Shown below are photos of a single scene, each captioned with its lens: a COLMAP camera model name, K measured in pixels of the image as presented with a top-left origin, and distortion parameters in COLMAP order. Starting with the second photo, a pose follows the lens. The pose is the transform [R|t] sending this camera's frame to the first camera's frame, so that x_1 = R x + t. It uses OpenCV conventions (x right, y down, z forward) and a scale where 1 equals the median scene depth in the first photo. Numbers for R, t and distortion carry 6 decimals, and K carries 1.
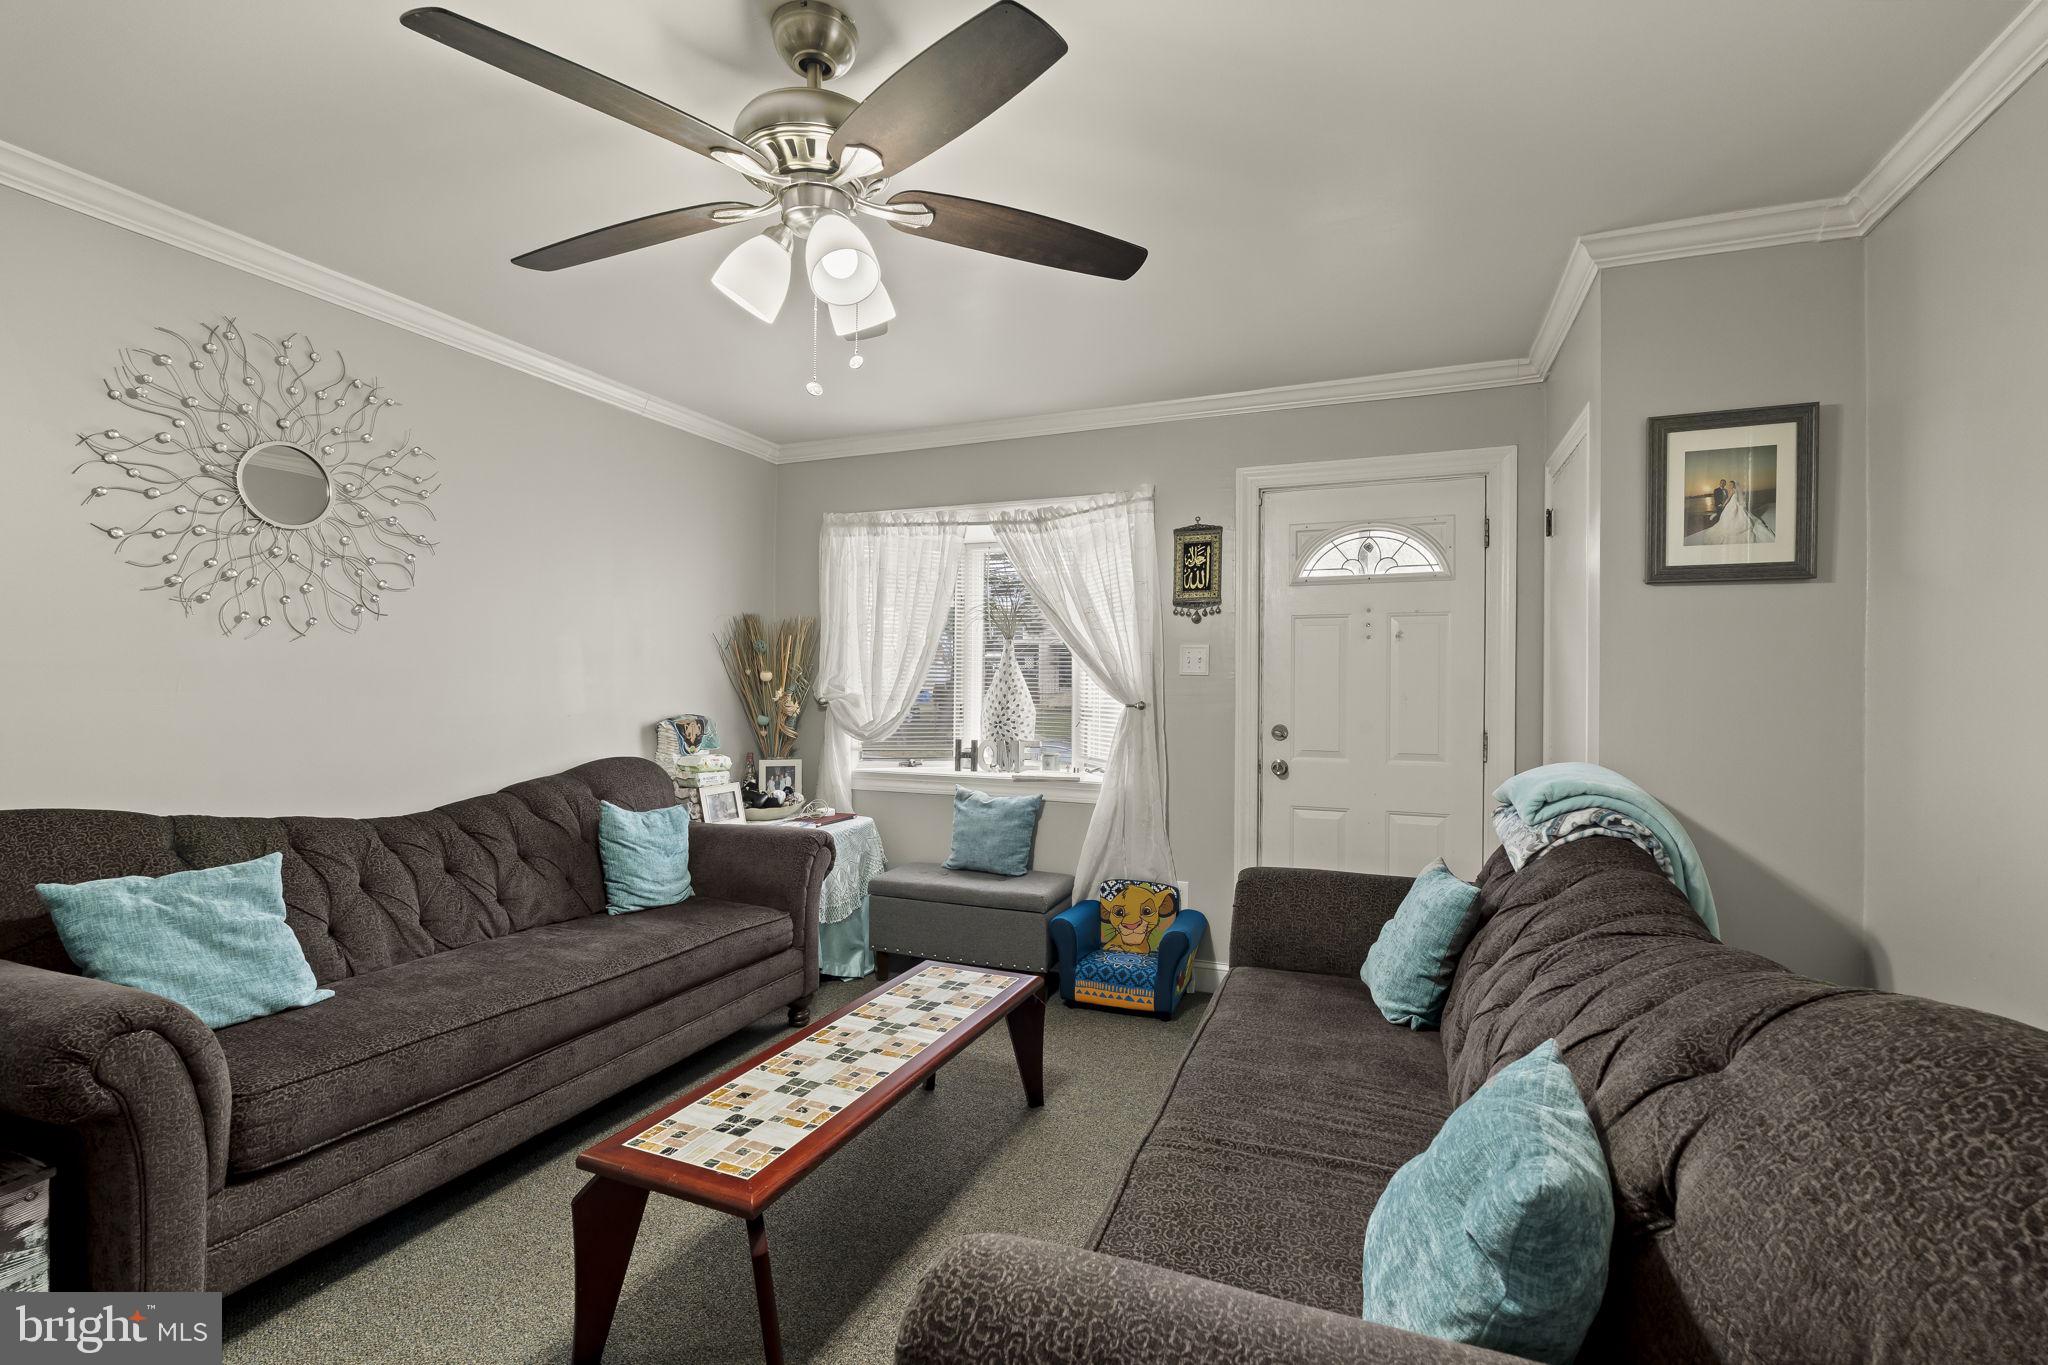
lens RADIAL K [[907.6, 0, 1029.3], [0, 907.6, 692.1], [0, 0, 1]] dist [-0.002299, -0.000271]
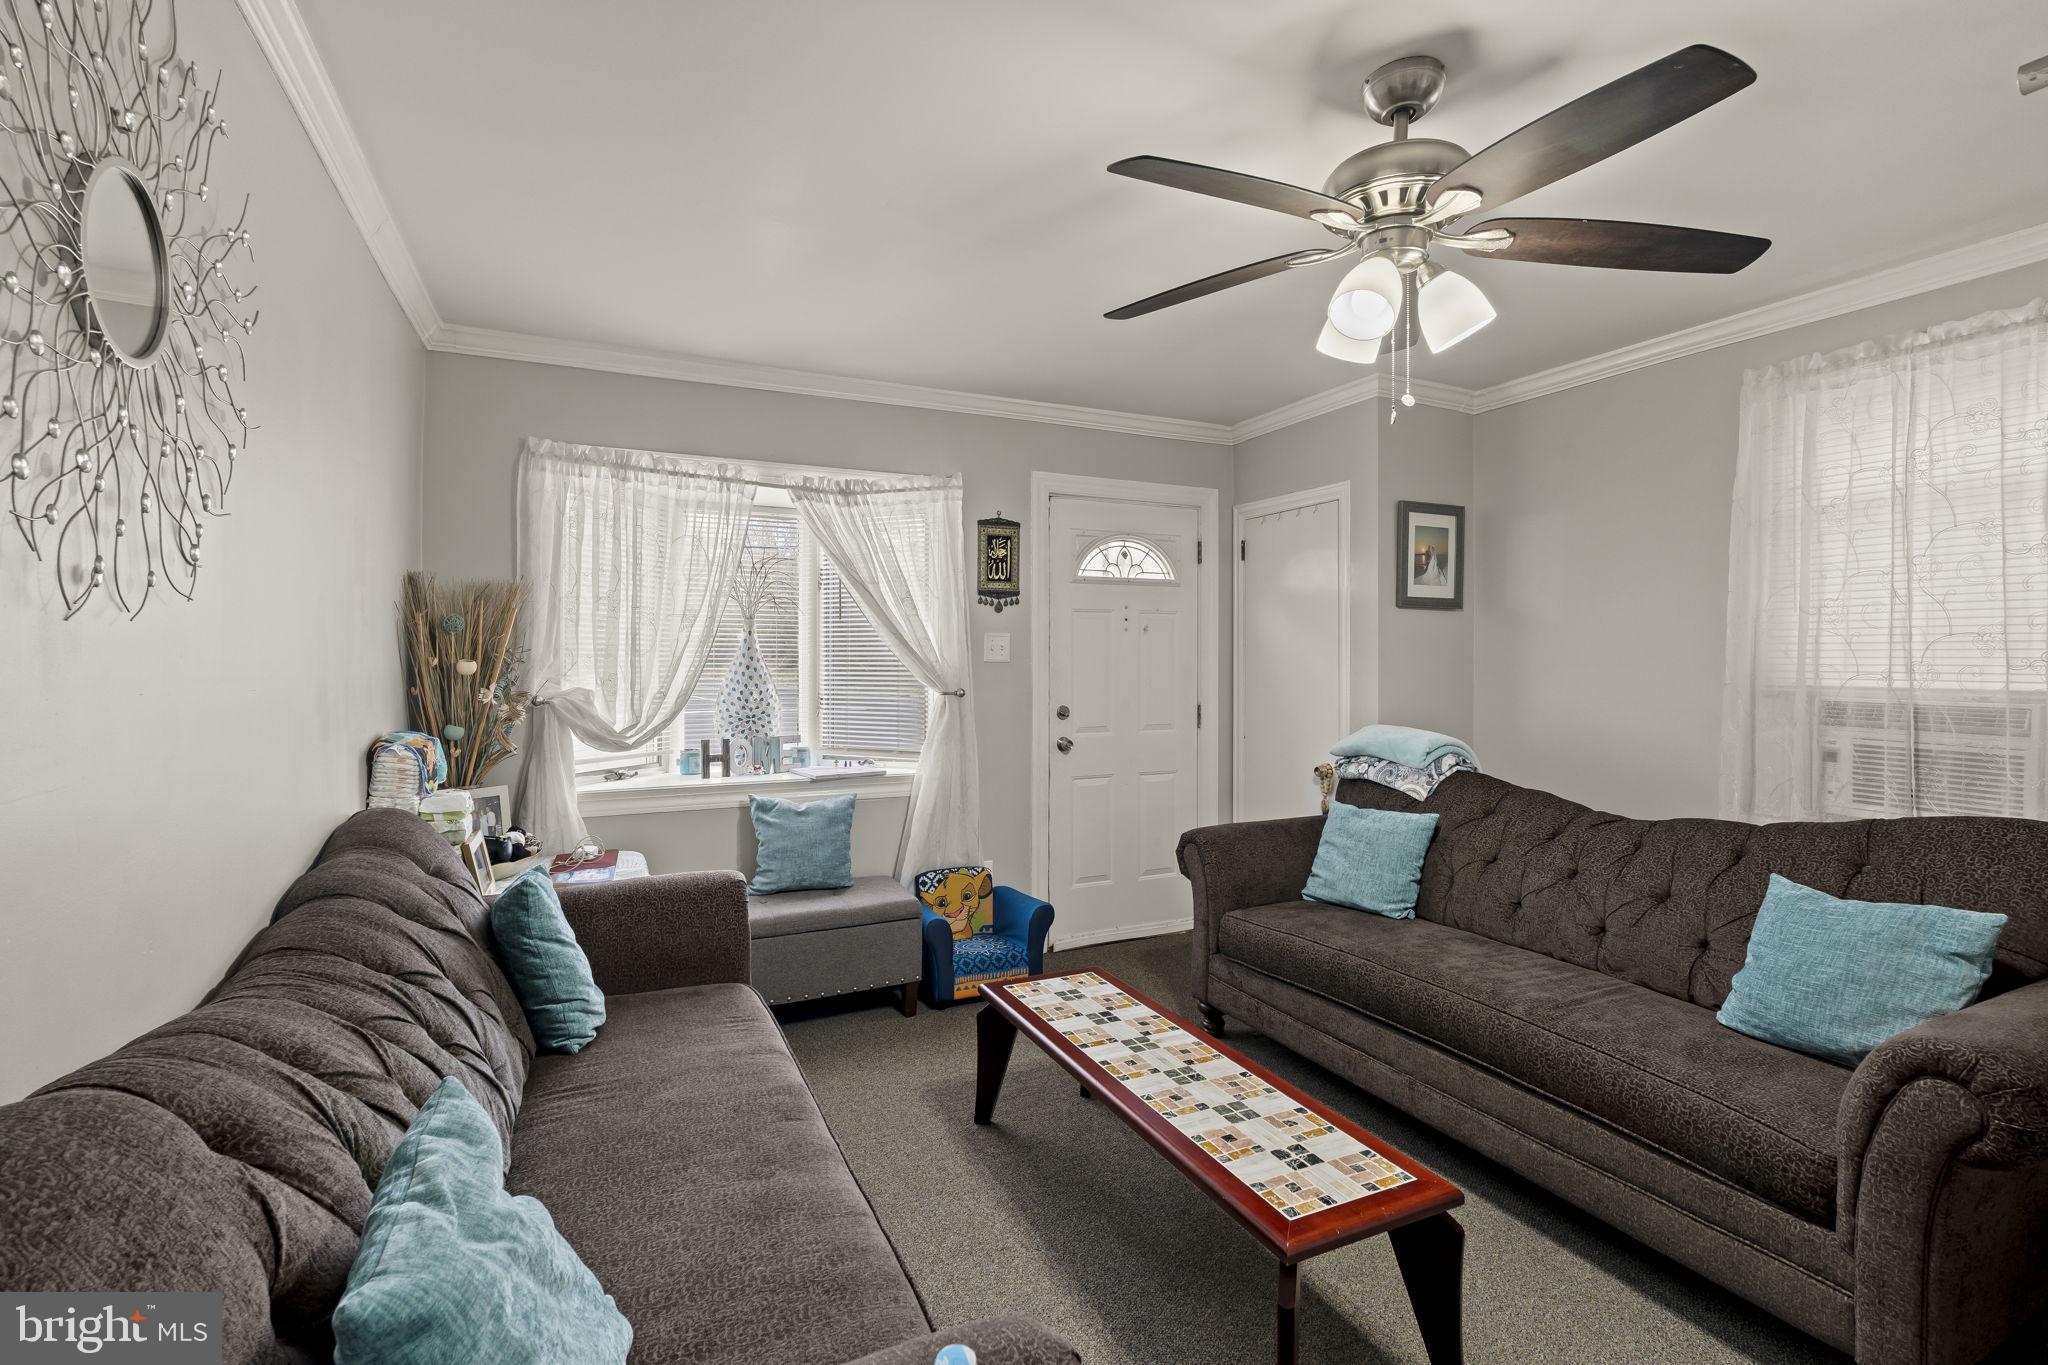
lens RADIAL K [[920.4, 0, 1025.1], [0, 920.4, 663.1], [0, 0, 1]] dist [0.001294, 0.000158]
pose [[0.673527, -0.012852, 0.739051, -0.617813], [0.007244, 0.999916, 0.010787, -0.030510], [-0.739127, -0.001911, 0.673563, 0.277452]]
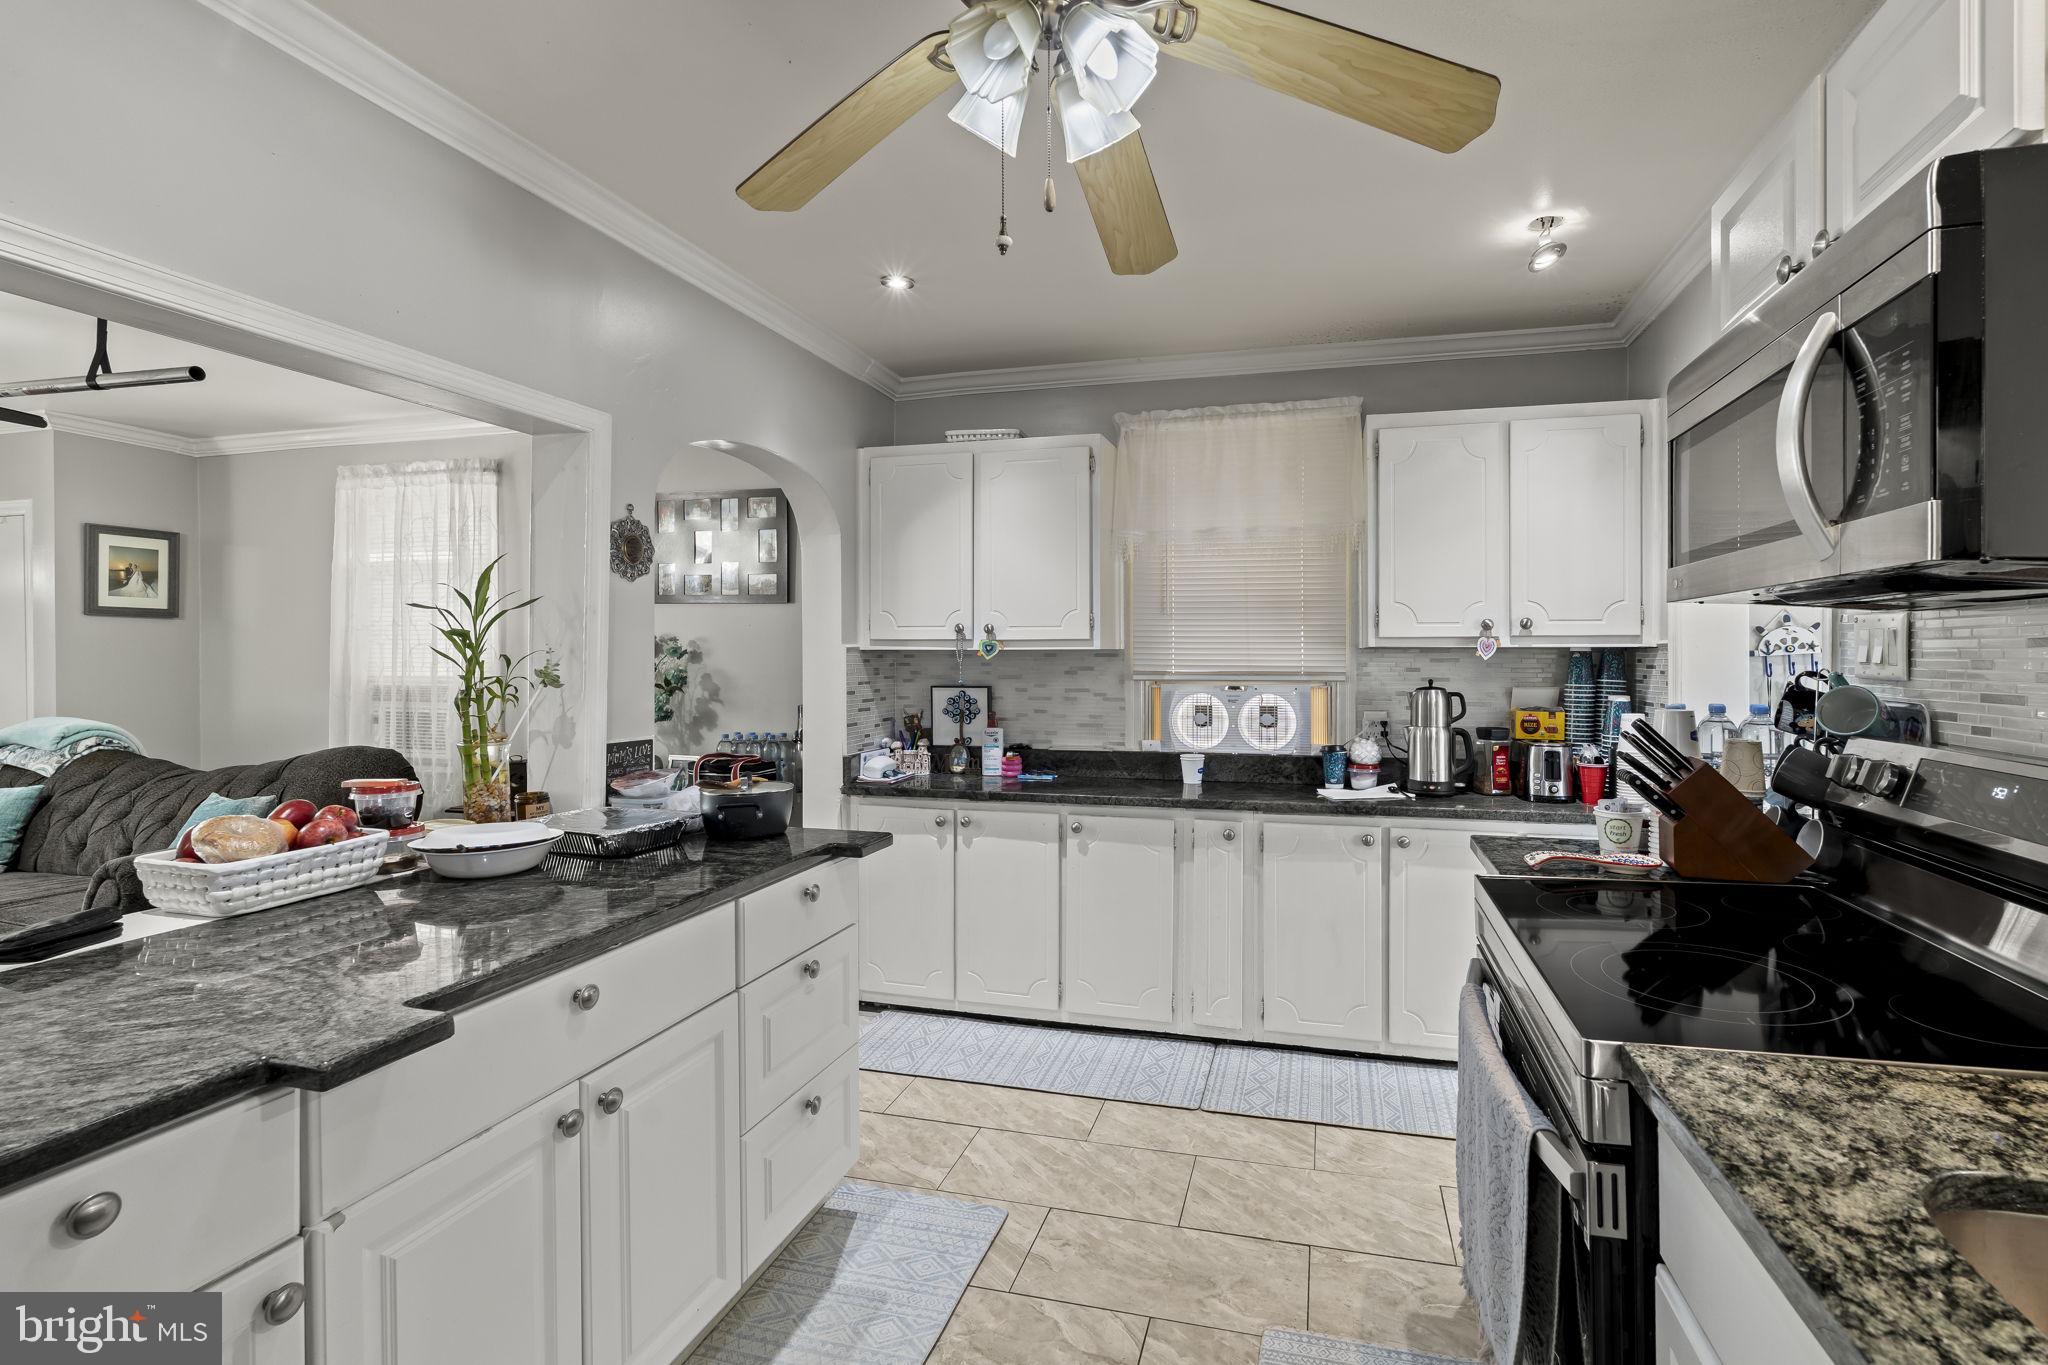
lens RADIAL K [[914.9, 0, 1084.8], [0, 914.9, 662.5], [0, 0, 1]] dist [-0.001418, -0.000507]
pose [[-0.125685, -0.015214, 0.991953, -0.922277], [0.001761, 0.999877, 0.015558, -0.033249], [-0.992069, 0.003702, -0.125643, -0.498294]]
